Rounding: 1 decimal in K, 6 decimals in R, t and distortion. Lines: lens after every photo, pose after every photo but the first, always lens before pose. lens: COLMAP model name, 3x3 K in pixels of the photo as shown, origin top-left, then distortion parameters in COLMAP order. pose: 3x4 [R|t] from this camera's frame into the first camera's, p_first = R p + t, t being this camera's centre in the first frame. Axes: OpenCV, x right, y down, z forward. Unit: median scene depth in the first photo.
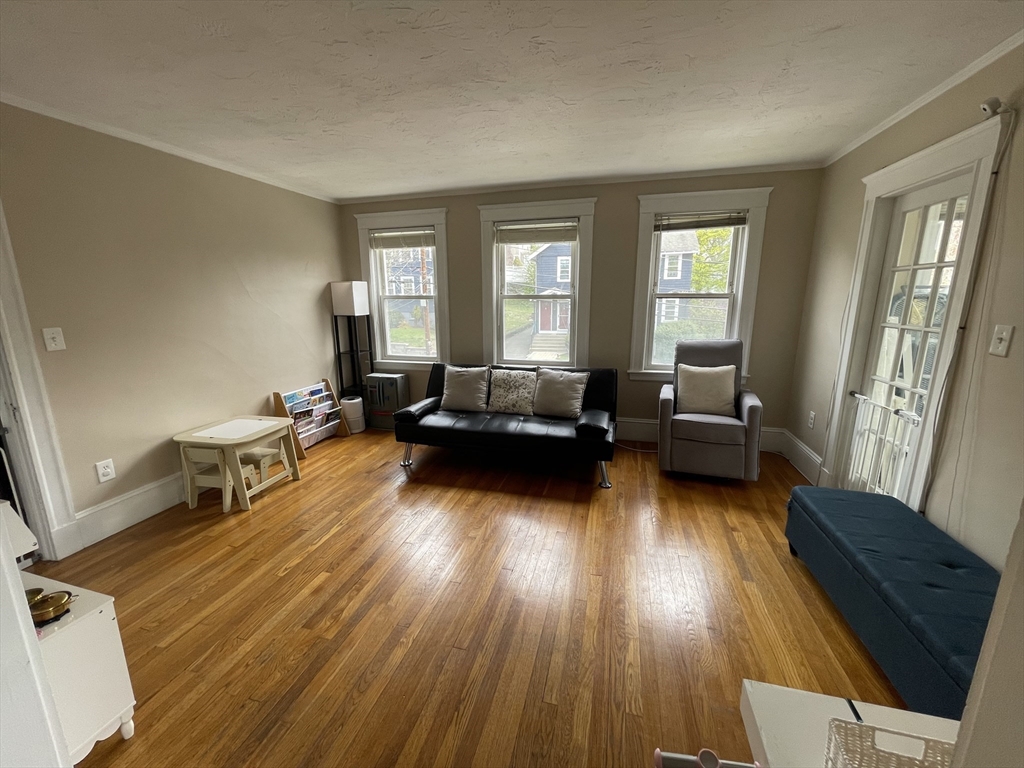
lens RADIAL K [[414.5, 0, 506.6], [0, 414.5, 379.0], [0, 0, 1]] dist [-0.002718, 0.000537]
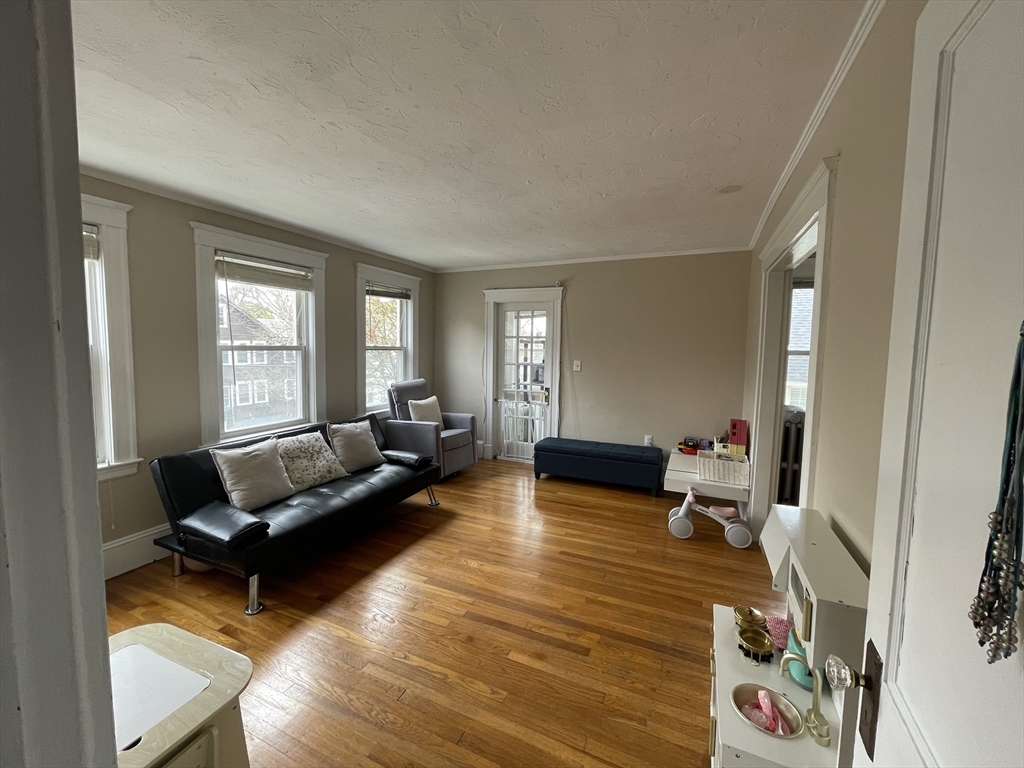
lens RADIAL K [[412.9, 0, 512.2], [0, 412.9, 383.0], [0, 0, 1]] dist [-0.027306, 0.000154]
pose [[0.150191, -0.078828, 0.985510, -0.799924], [0.182965, 0.981814, 0.050649, -0.097448], [-0.971579, 0.172707, 0.161882, 0.476681]]
